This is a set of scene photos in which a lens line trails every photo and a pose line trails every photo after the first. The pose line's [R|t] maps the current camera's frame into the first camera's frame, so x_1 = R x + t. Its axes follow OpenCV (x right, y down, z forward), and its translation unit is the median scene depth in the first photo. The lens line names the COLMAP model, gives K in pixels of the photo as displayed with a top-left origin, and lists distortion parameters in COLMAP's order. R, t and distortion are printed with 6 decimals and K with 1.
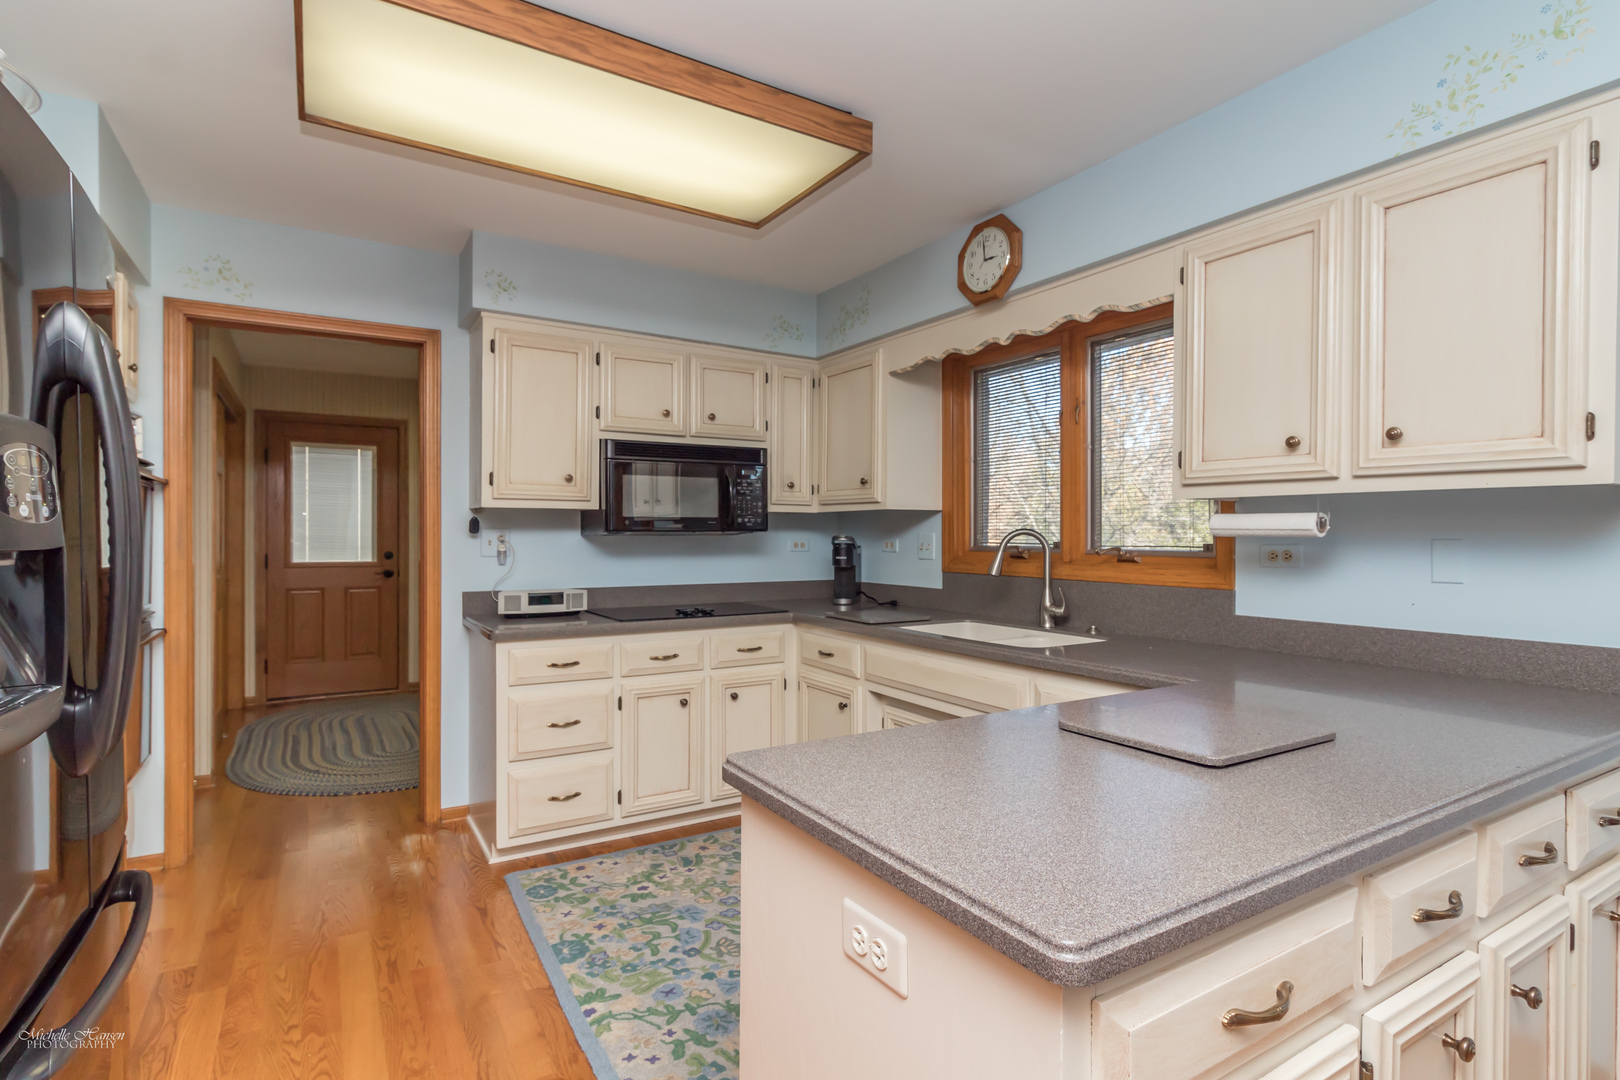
lens RADIAL K [[711.8, 0, 810.0], [0, 711.8, 540.0], [0, 0, 1]] dist [0.001867, 0.000190]
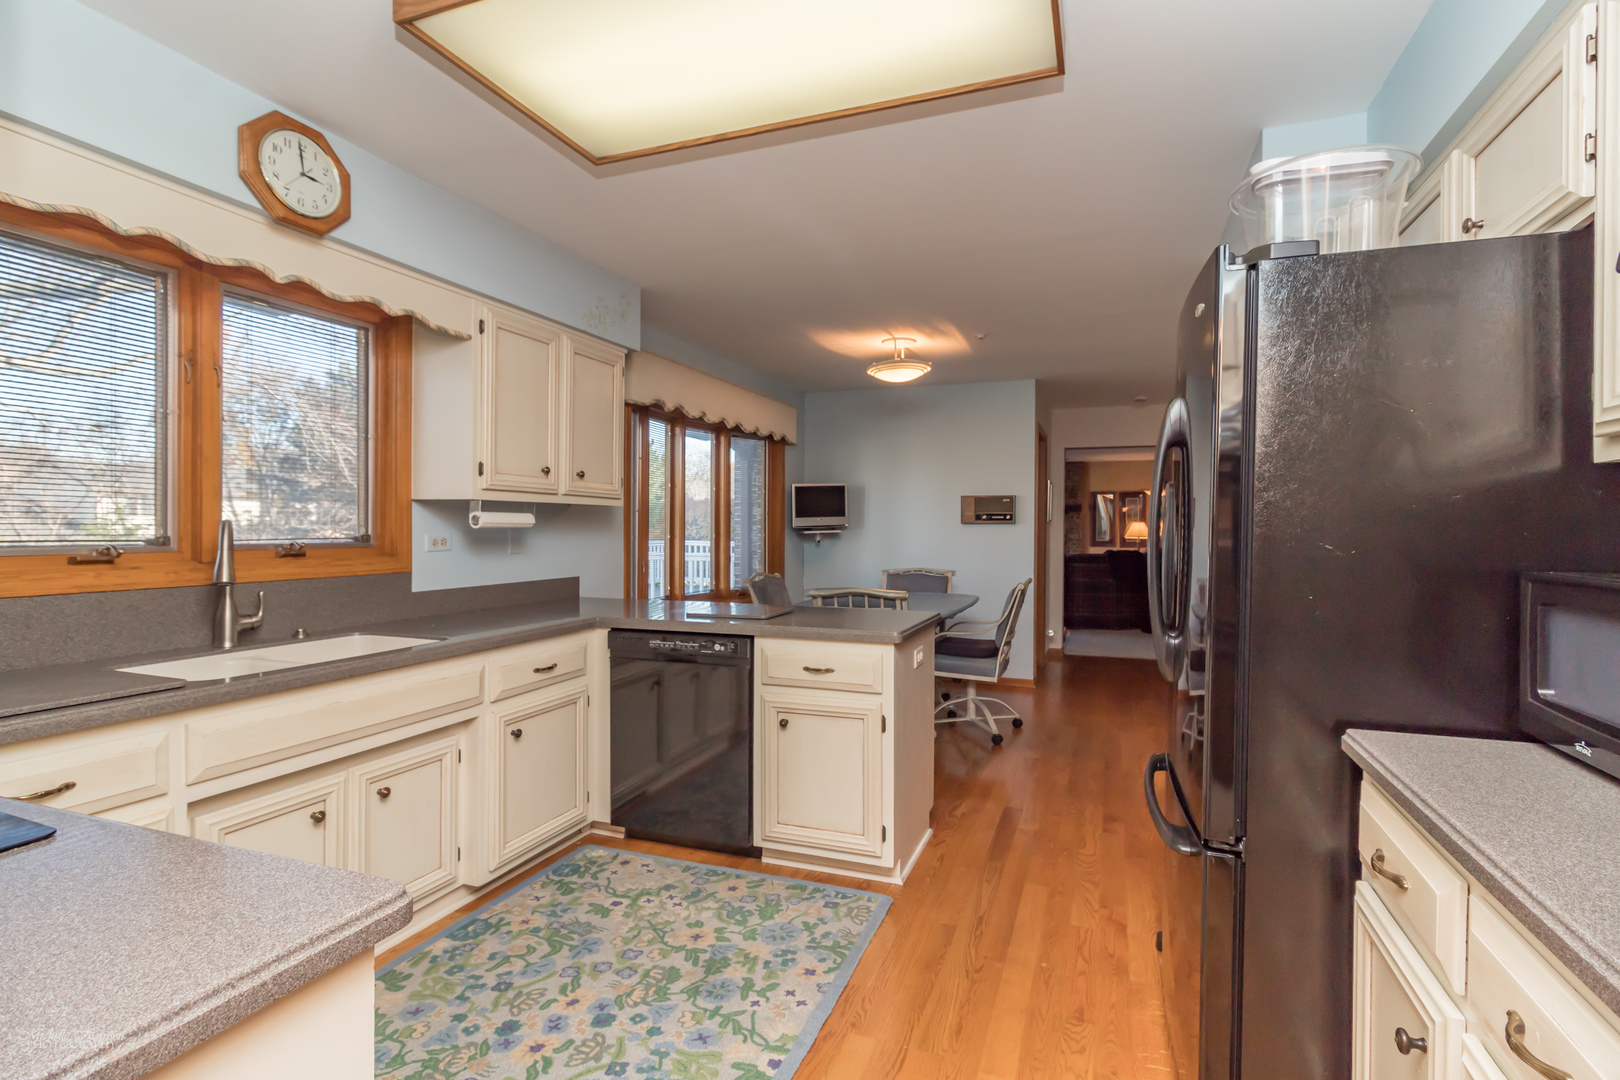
lens RADIAL K [[770.0, 0, 813.0], [0, 770.0, 527.5], [0, 0, 1]] dist [0.000646, 0.000123]
pose [[-0.559345, -0.001347, 0.828934, -0.894033], [0.004200, 0.999981, 0.004459, -0.009533], [-0.828924, 0.005976, -0.559329, 1.178699]]
